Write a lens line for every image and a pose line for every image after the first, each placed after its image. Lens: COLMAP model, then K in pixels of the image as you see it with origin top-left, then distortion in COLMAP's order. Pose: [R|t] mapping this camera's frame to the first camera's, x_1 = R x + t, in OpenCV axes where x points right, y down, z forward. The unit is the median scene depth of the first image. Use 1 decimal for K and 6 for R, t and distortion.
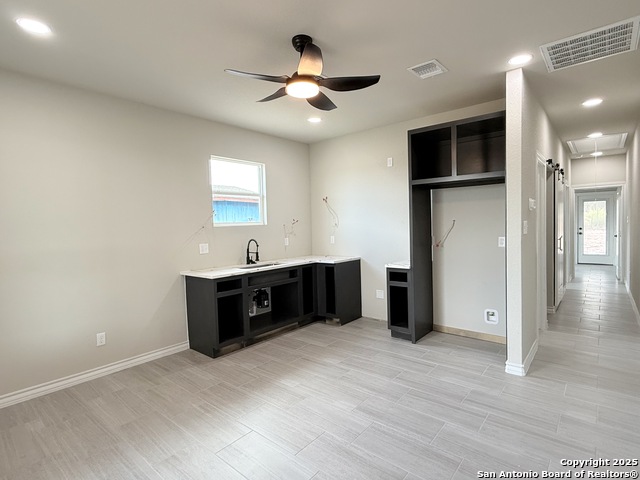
lens RADIAL K [[333.4, 0, 315.7], [0, 333.4, 235.8], [0, 0, 1]] dist [0.000492, 0.001174]
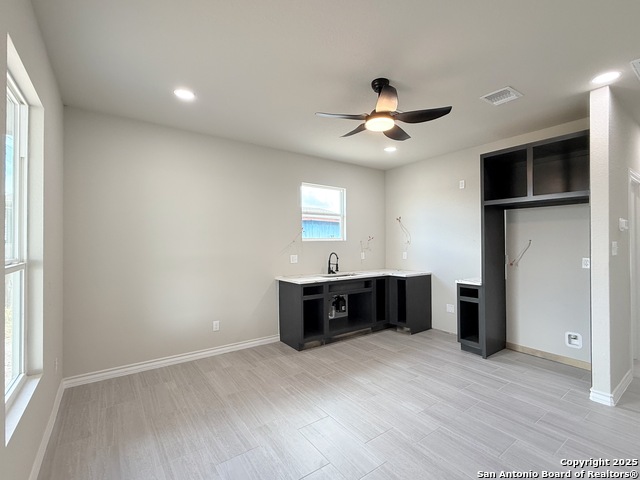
lens RADIAL K [[293.5, 0, 316.6], [0, 293.5, 241.9], [0, 0, 1]] dist [0.002431, 0.000237]
pose [[0.969690, 0.022739, -0.243277, 0.004404], [-0.030705, 0.999108, -0.029003, 0.005868], [0.242400, 0.035594, 0.969523, -0.024357]]
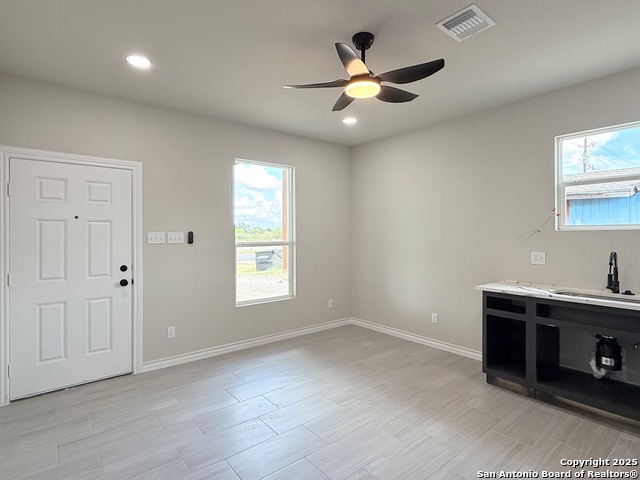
lens RADIAL K [[333.4, 0, 314.1], [0, 333.4, 237.1], [0, 0, 1]] dist [0.000492, 0.001174]
pose [[-0.185650, 0.036369, -0.981943, 0.793362], [-0.020933, 0.998942, 0.040956, -0.048036], [0.982393, 0.028159, -0.184692, 0.908726]]
